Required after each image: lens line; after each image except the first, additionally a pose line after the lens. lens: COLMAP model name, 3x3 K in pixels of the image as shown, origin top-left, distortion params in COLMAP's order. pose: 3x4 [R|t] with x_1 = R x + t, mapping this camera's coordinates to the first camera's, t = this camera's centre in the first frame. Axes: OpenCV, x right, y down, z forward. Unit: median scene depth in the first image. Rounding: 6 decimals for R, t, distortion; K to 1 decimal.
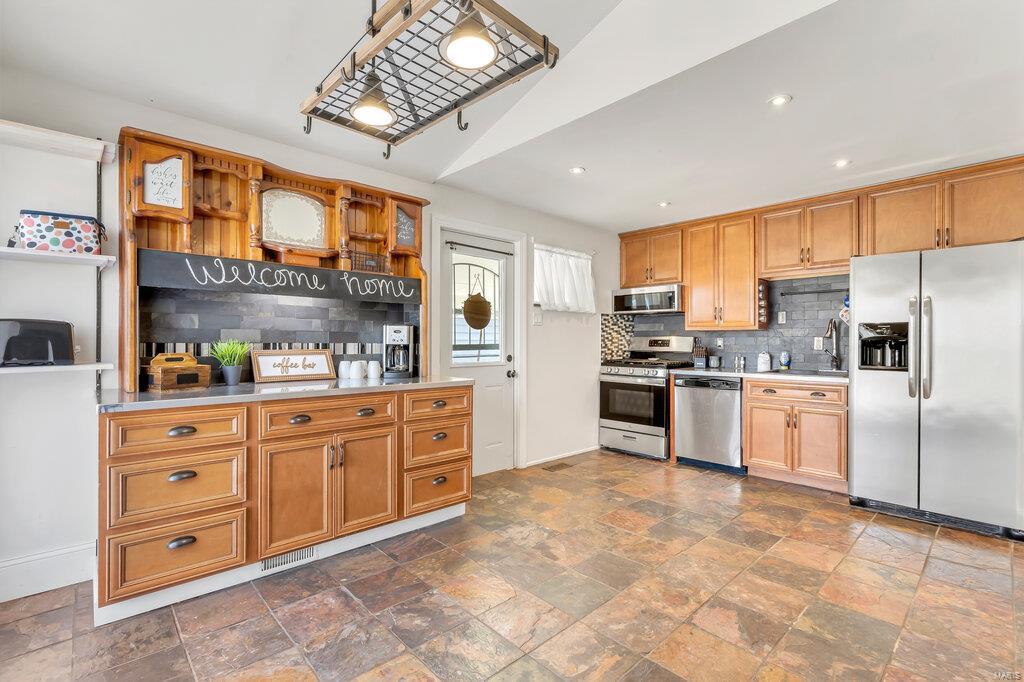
lens RADIAL K [[466.3, 0, 508.6], [0, 466.3, 344.7], [0, 0, 1]] dist [-0.005260, 0.002216]
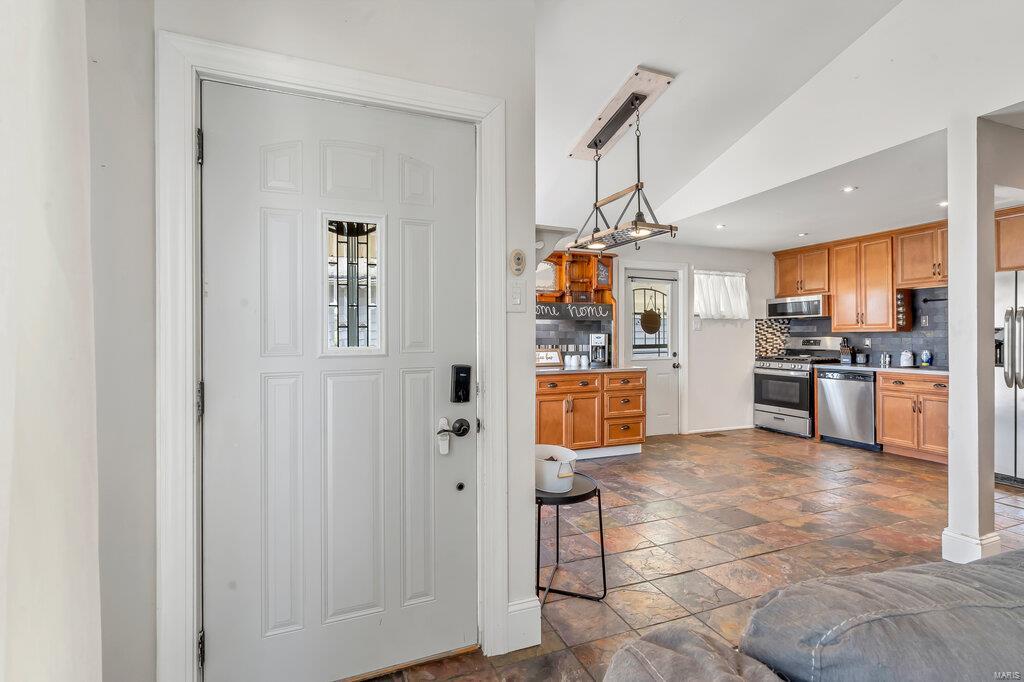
lens RADIAL K [[466.3, 0, 509.1], [0, 466.3, 343.2], [0, 0, 1]] dist [-0.005260, 0.002216]
pose [[0.929145, -0.002668, -0.369707, 0.059476], [0.004571, 0.999980, 0.004272, -0.013560], [0.369688, -0.005659, 0.929139, -0.502145]]
